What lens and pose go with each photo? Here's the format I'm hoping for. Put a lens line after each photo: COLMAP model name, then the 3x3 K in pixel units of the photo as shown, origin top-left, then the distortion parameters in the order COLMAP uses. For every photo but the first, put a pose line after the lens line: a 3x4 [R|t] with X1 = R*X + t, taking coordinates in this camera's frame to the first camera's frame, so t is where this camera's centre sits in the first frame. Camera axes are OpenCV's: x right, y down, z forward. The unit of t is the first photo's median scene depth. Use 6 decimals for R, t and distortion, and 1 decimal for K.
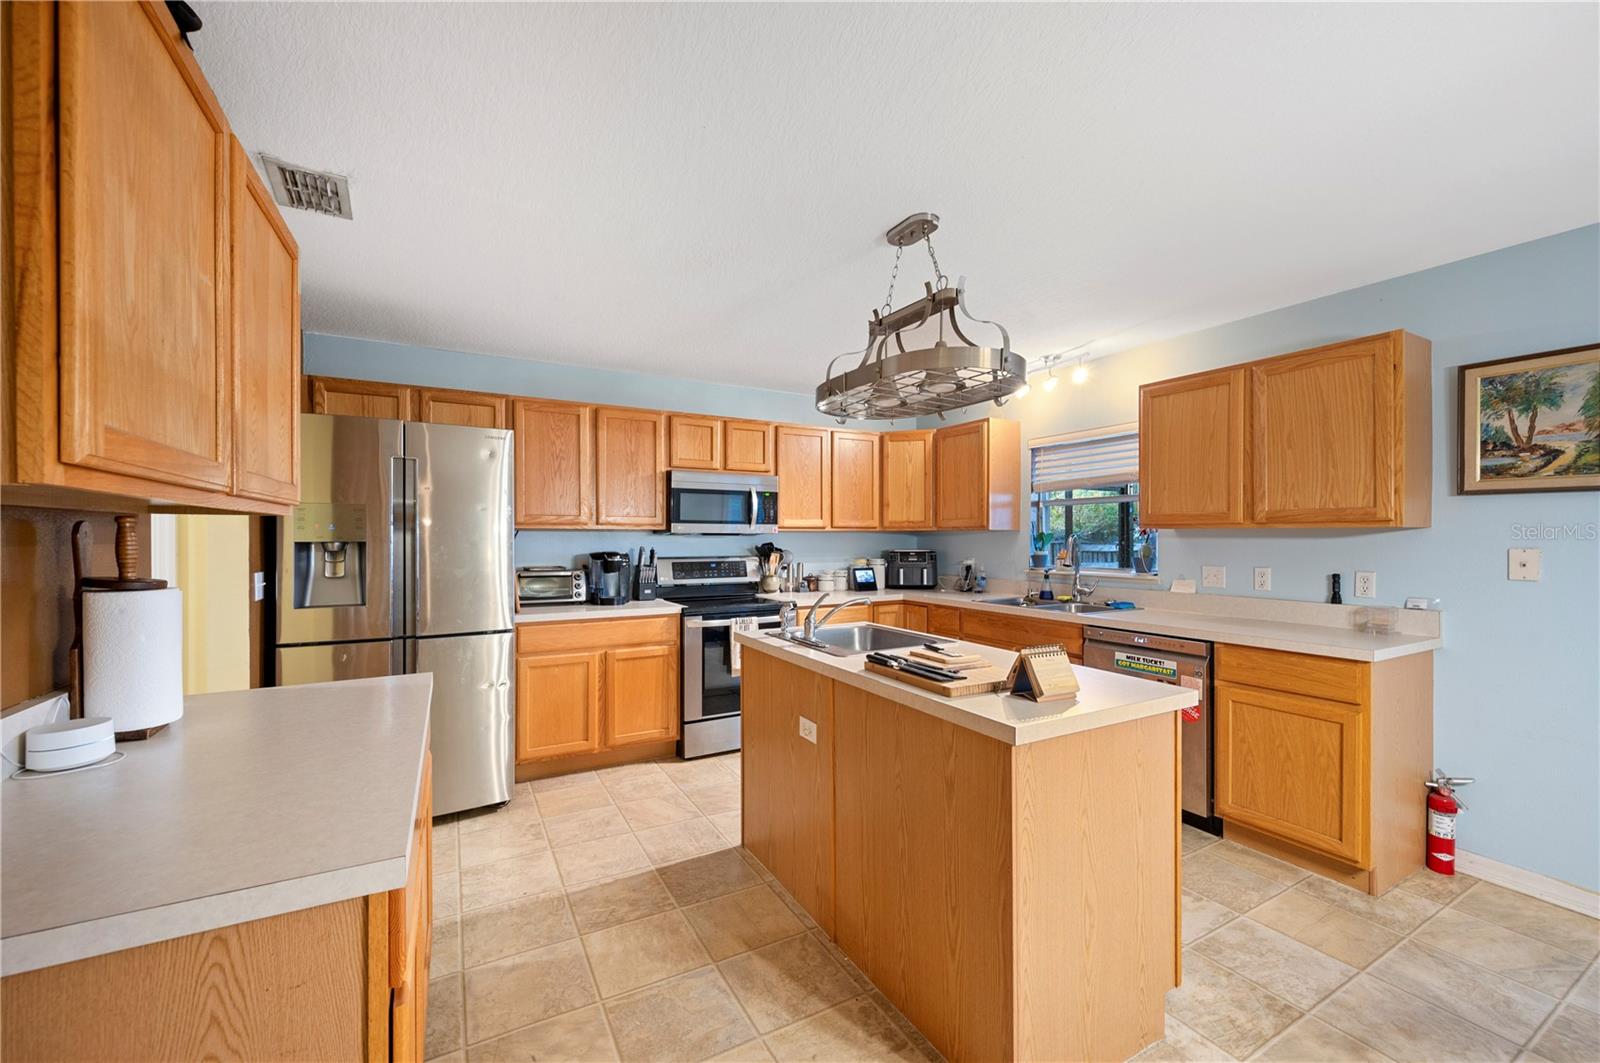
lens RADIAL K [[639.2, 0, 802.2], [0, 639.2, 533.2], [0, 0, 1]] dist [0.000364, -0.000202]
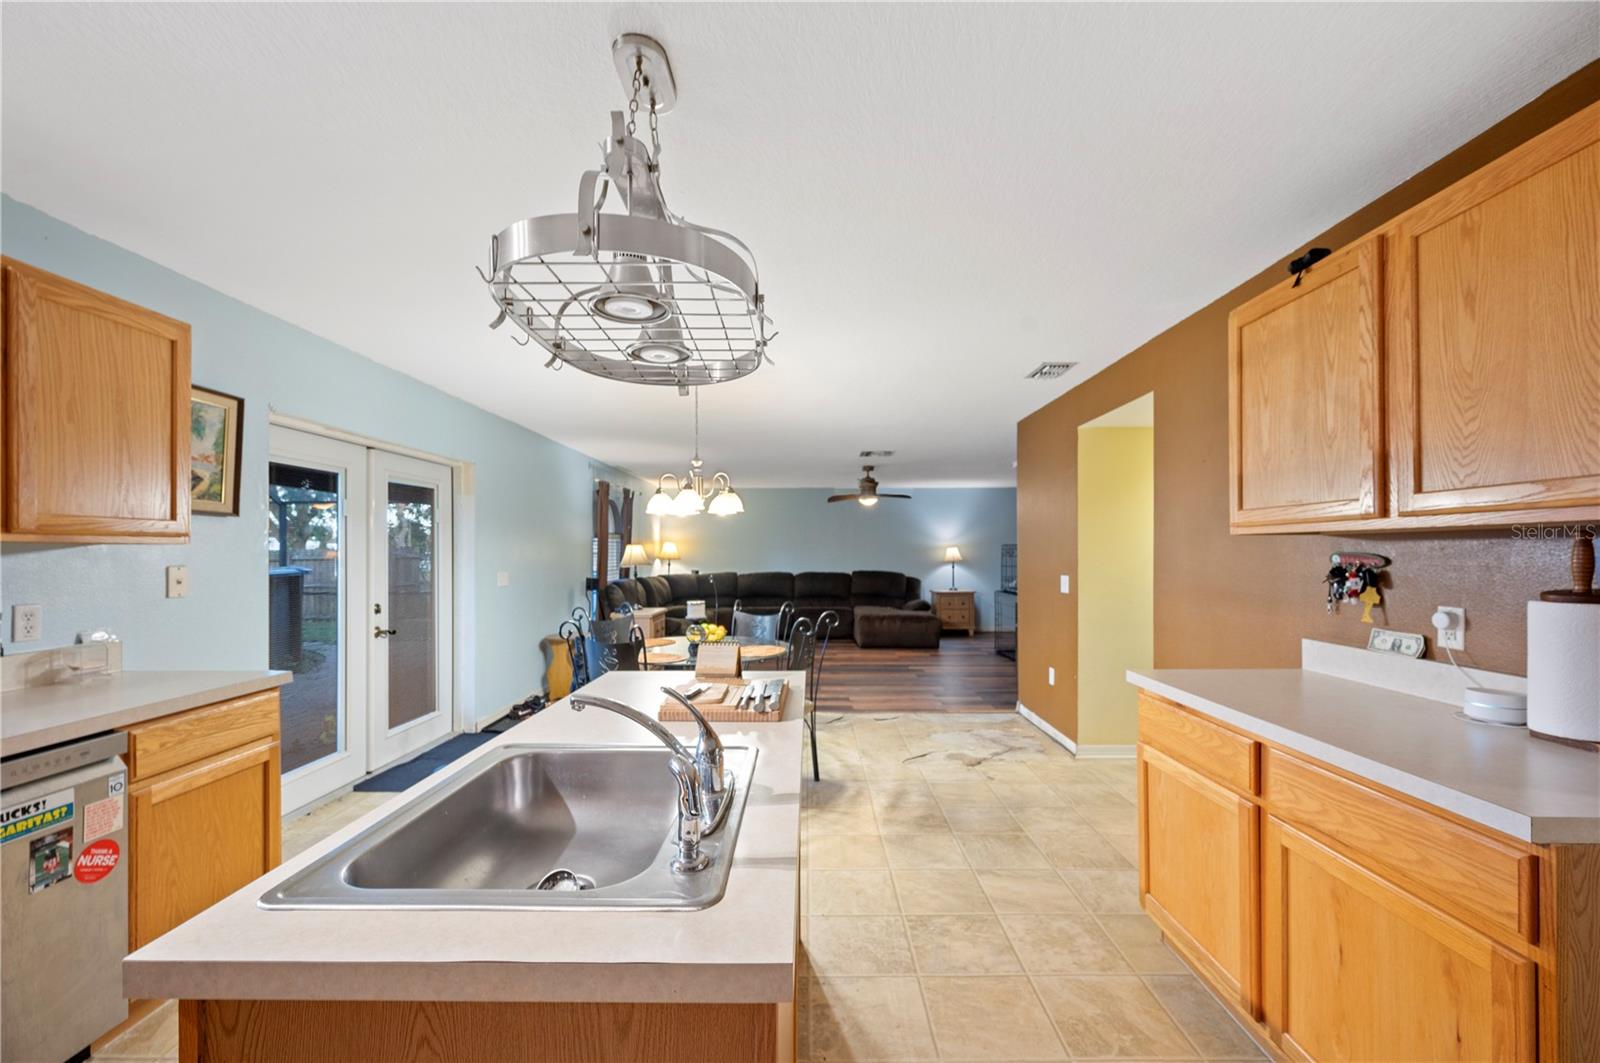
lens RADIAL K [[639.2, 0, 804.2], [0, 639.2, 548.9], [0, 0, 1]] dist [0.000364, -0.000202]
pose [[-0.871326, 0.007416, 0.490649, -0.160210], [0.002697, 0.999943, -0.010324, 0.005530], [-0.490698, -0.007672, -0.871296, 0.850785]]
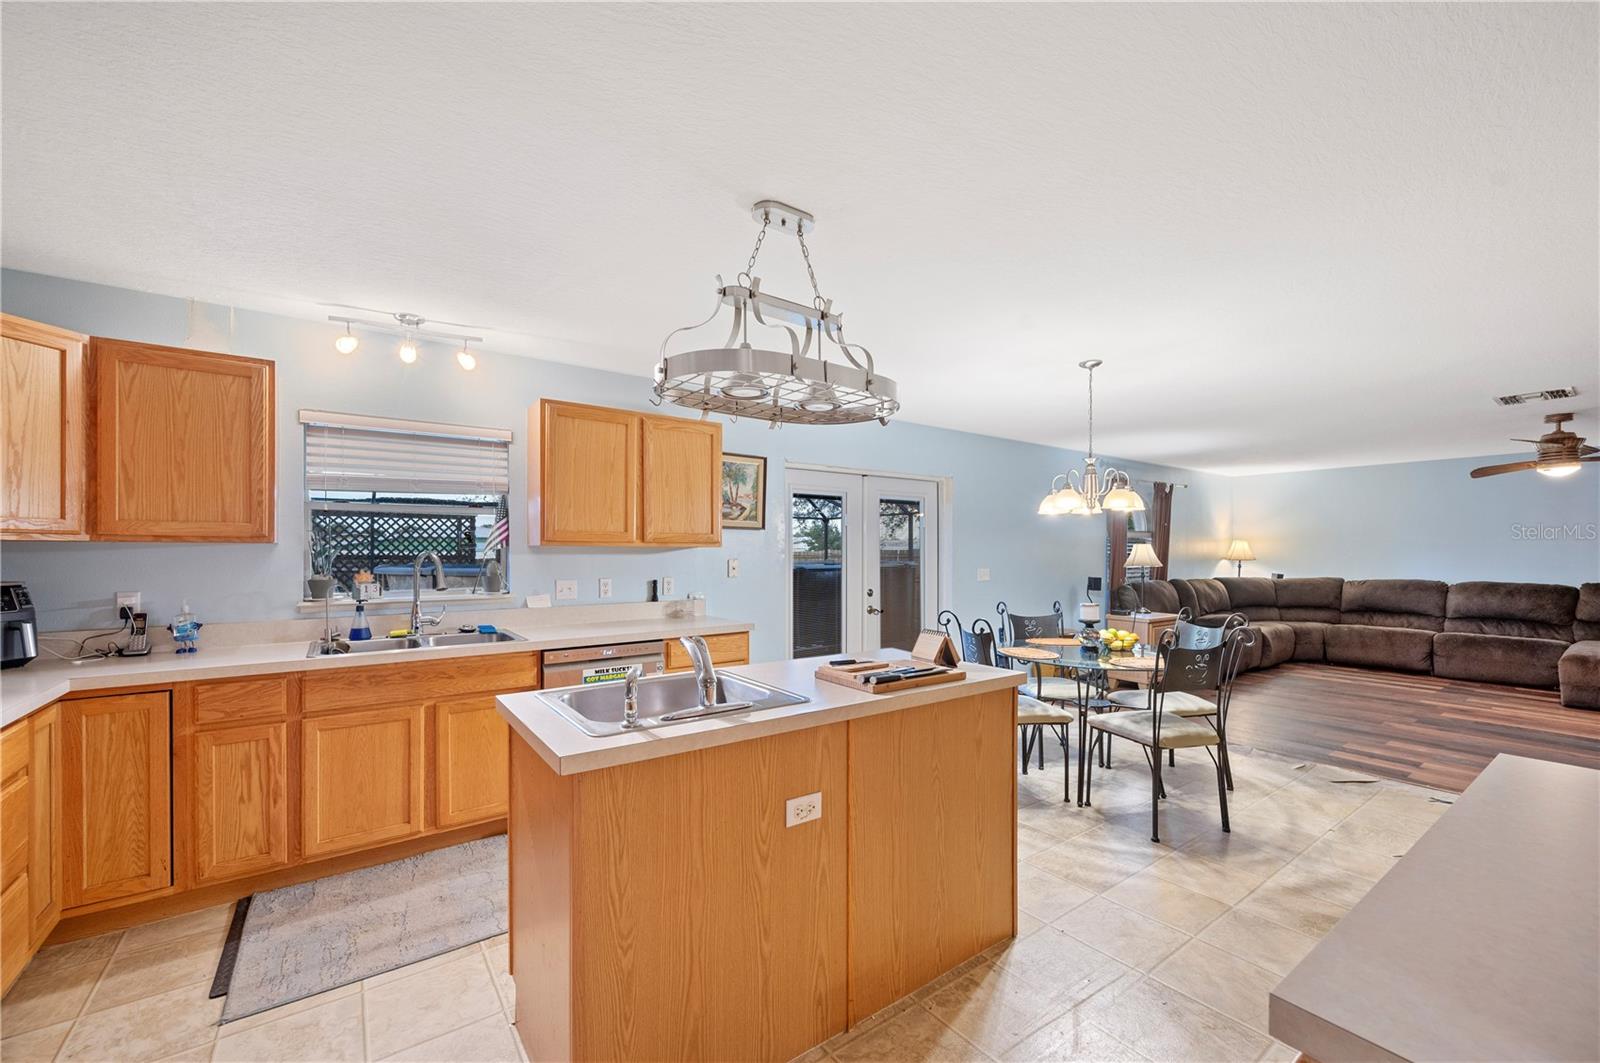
lens RADIAL K [[639.2, 0, 799.6], [0, 639.2, 554.3], [0, 0, 1]] dist [0.000364, -0.000202]
pose [[-0.119506, -0.002948, 0.992829, -0.421355], [-0.004756, 0.999986, 0.002397, 0.002389], [-0.992822, -0.004436, -0.119518, 0.624266]]
